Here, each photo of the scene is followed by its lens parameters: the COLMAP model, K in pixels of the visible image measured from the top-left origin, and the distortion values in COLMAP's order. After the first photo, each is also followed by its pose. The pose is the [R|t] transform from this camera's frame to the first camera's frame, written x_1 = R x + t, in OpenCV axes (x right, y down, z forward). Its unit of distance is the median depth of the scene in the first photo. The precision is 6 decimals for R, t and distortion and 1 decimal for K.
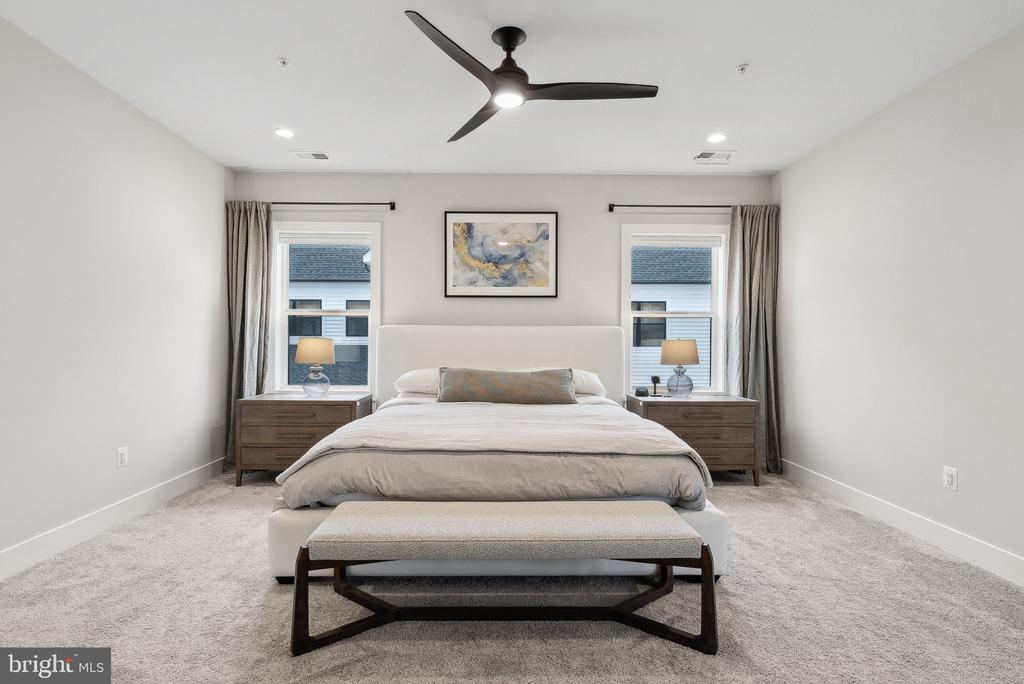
lens RADIAL K [[513.2, 0, 513.5], [0, 513.2, 342.6], [0, 0, 1]] dist [0.002684, 0.000024]
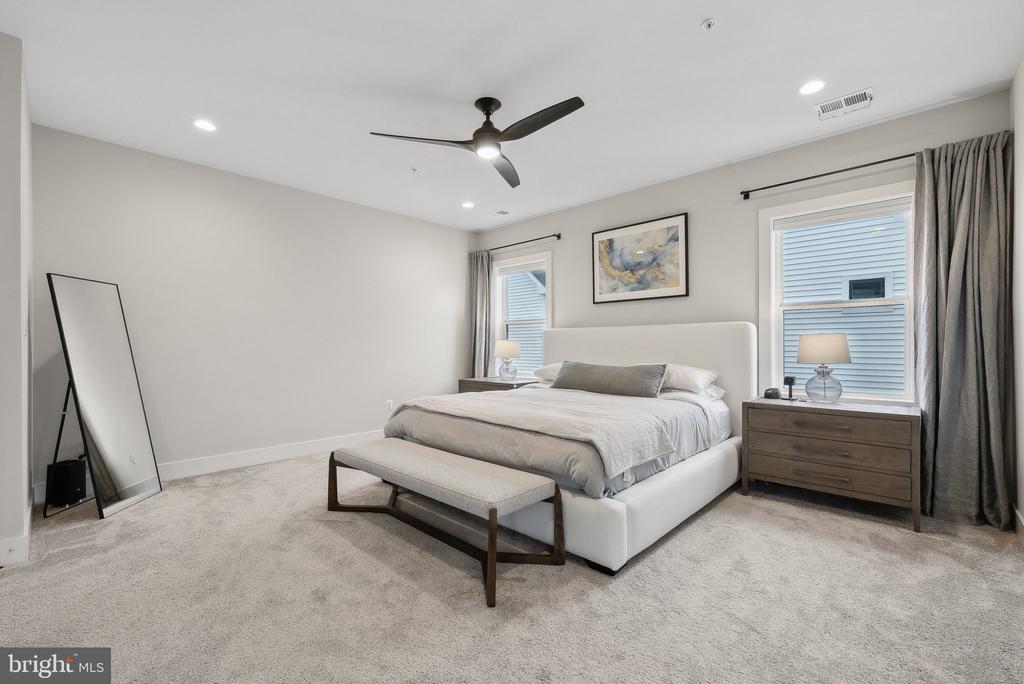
lens RADIAL K [[432.1, 0, 512.1], [0, 432.1, 344.7], [0, 0, 1]] dist [-0.000987, 0.000230]
pose [[0.715976, -0.007804, -0.698081, 0.442923], [0.003245, 0.999964, -0.007850, 0.014879], [0.698117, 0.003355, 0.715976, 0.142343]]
